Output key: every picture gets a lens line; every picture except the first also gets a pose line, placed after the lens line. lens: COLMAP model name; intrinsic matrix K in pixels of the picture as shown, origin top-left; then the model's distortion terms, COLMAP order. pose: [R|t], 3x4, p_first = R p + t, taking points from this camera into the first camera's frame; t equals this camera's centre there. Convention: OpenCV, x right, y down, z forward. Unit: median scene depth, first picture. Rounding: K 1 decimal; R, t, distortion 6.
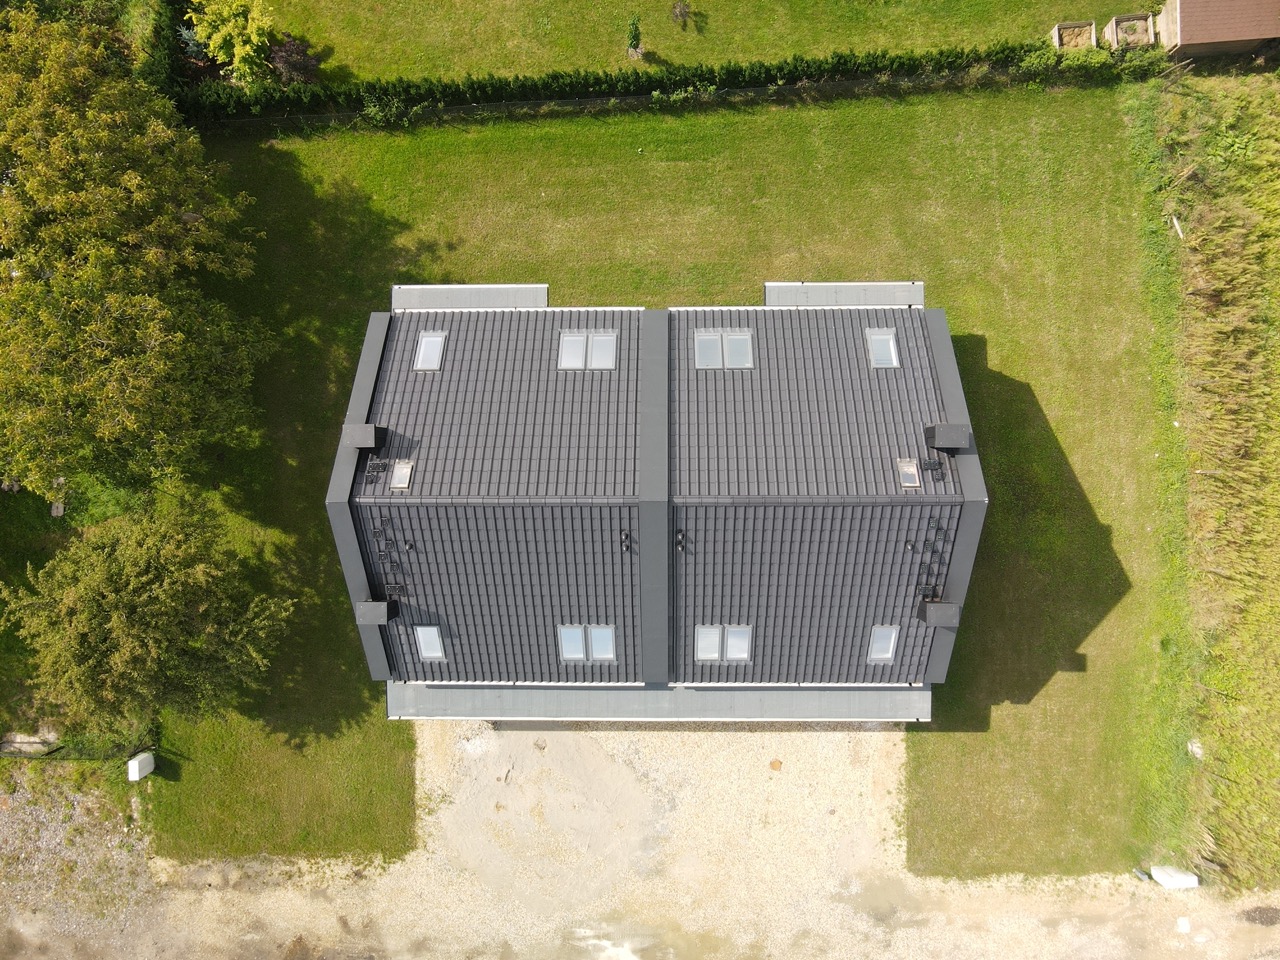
lens RADIAL K [[928.6, 0, 640.3], [0, 928.6, 473.3], [0, 0, 1]] dist [-0.000407, 0.021955]
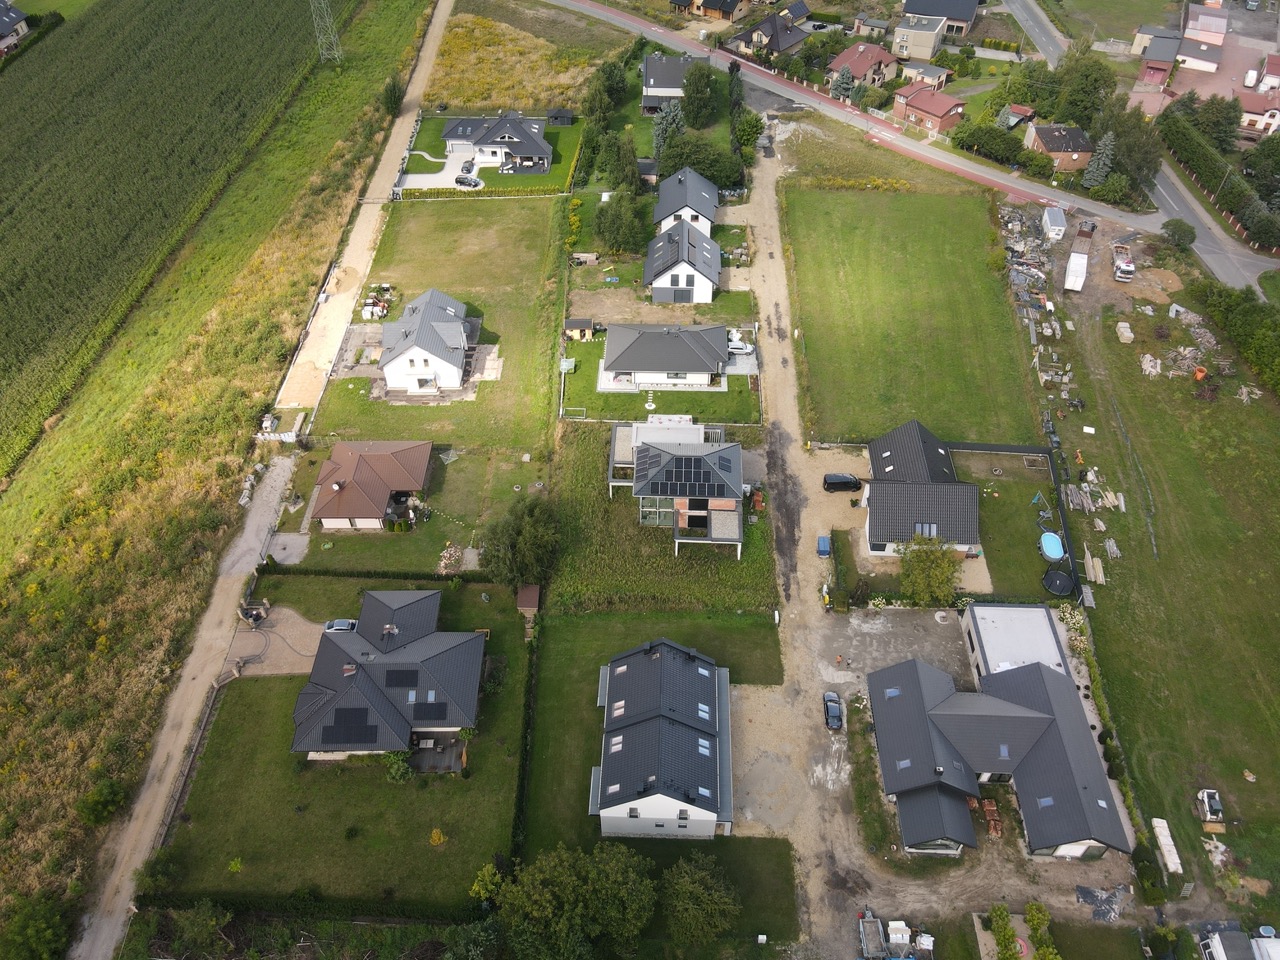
lens RADIAL K [[928.6, 0, 644.3], [0, 928.6, 488.4], [0, 0, 1]] dist [-0.000407, 0.021955]
pose [[0.040926, -0.695914, 0.716958, -1.537748], [0.999083, 0.019471, -0.038131, 0.066944], [0.012576, 0.717861, 0.696073, -1.691075]]
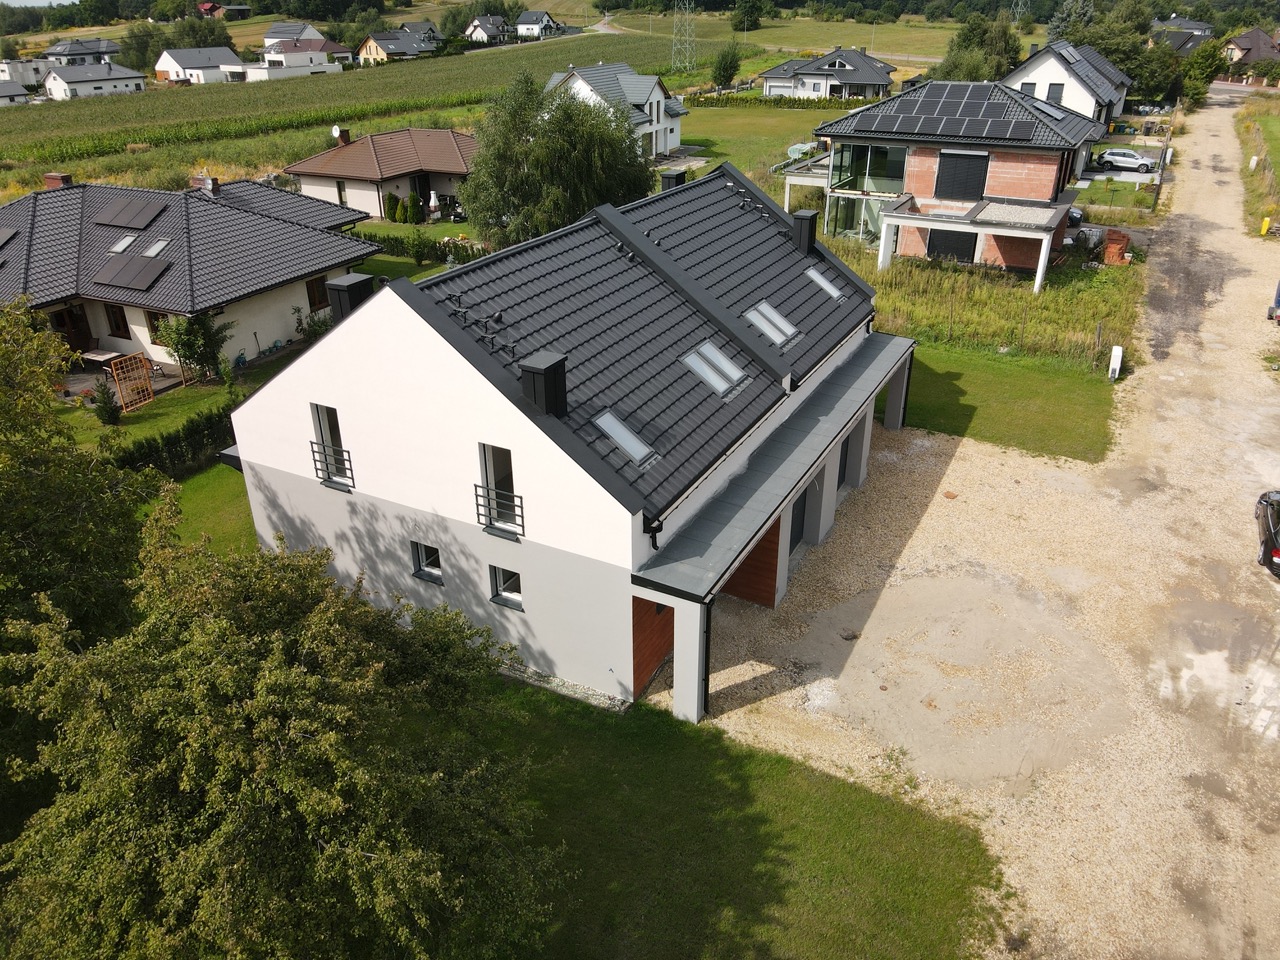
lens RADIAL K [[928.6, 0, 636.8], [0, 928.6, 486.7], [0, 0, 1]] dist [-0.000407, 0.021955]
pose [[0.475898, -0.384847, 0.790831, -0.680688], [0.879493, 0.204480, -0.429745, 0.429271], [0.003677, 0.900045, 0.435782, 0.616759]]
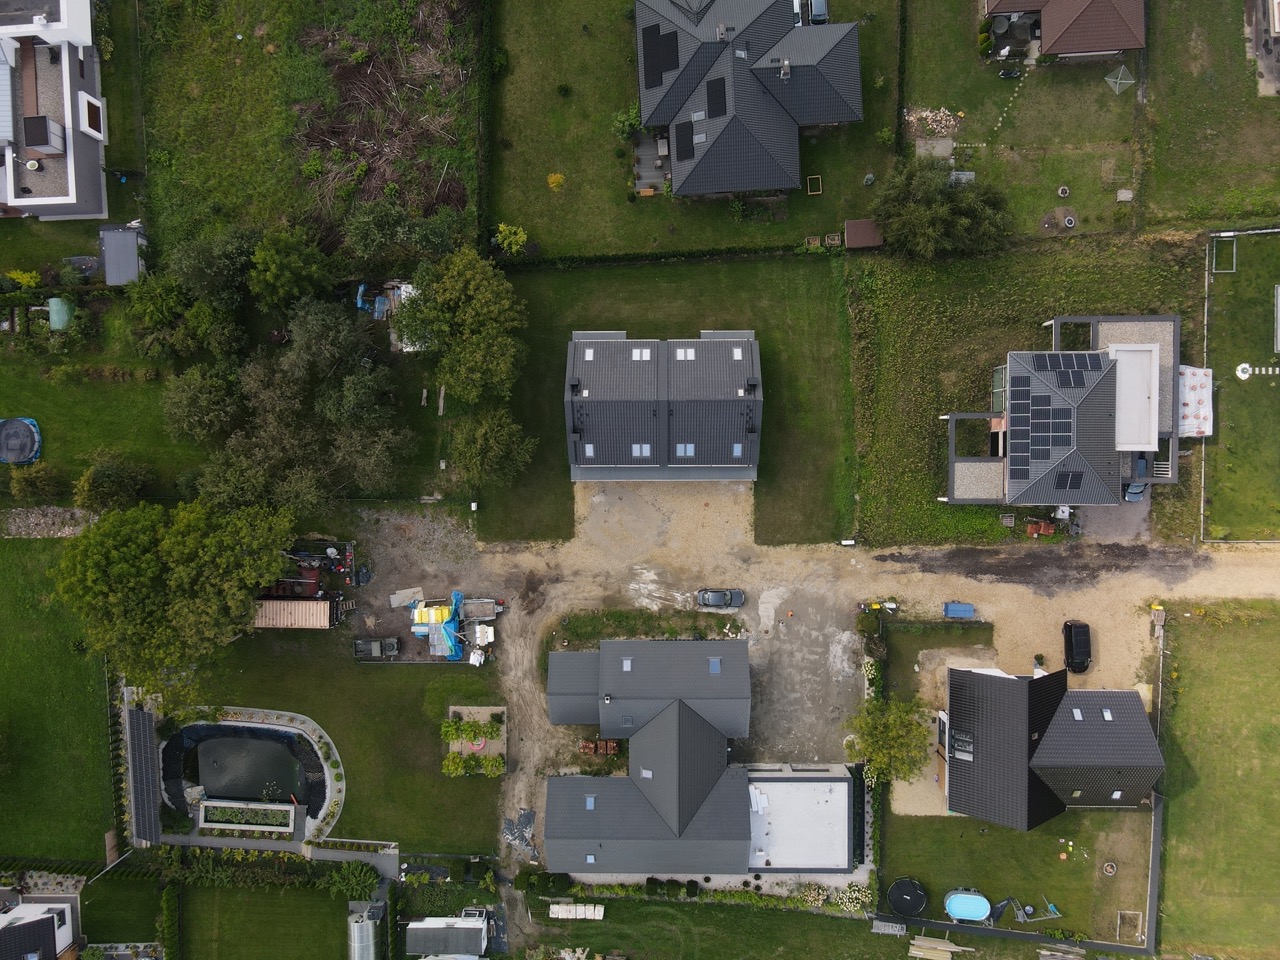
lens RADIAL K [[928.6, 0, 647.0], [0, 928.6, 472.2], [0, 0, 1]] dist [-0.000407, 0.021955]
pose [[0.999927, -0.000804, 0.012055, -0.063812], [0.000674, 0.999942, 0.010763, 0.188517], [-0.012063, -0.010754, 0.999869, -1.746958]]
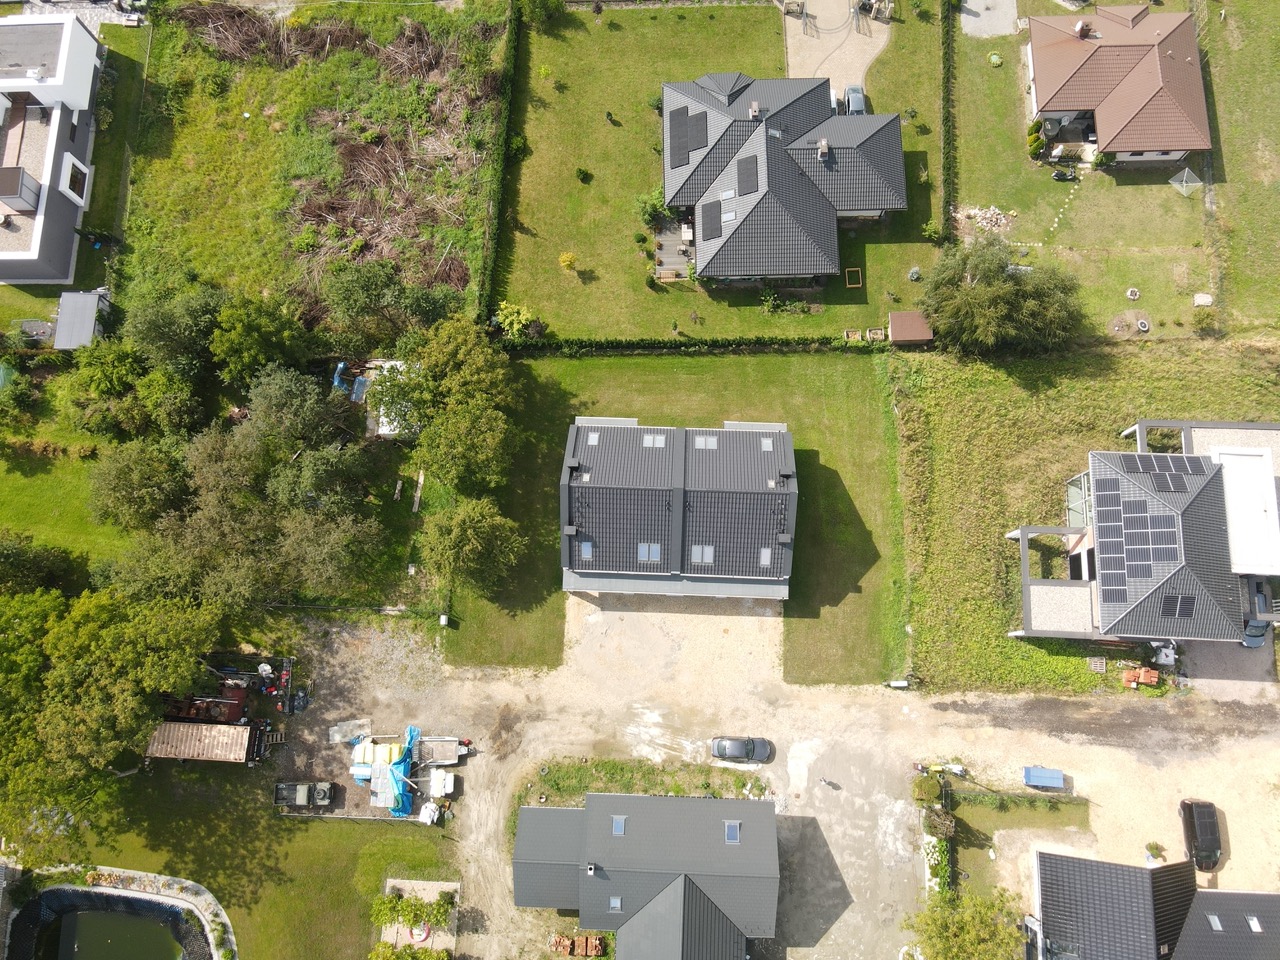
lens RADIAL K [[928.6, 0, 646.8], [0, 928.6, 478.2], [0, 0, 1]] dist [-0.000407, 0.021955]
pose [[0.999056, 0.043220, -0.004329, -0.052180], [-0.043077, 0.973061, -0.226486, 0.474721], [-0.005576, 0.226459, 0.974005, -1.285493]]
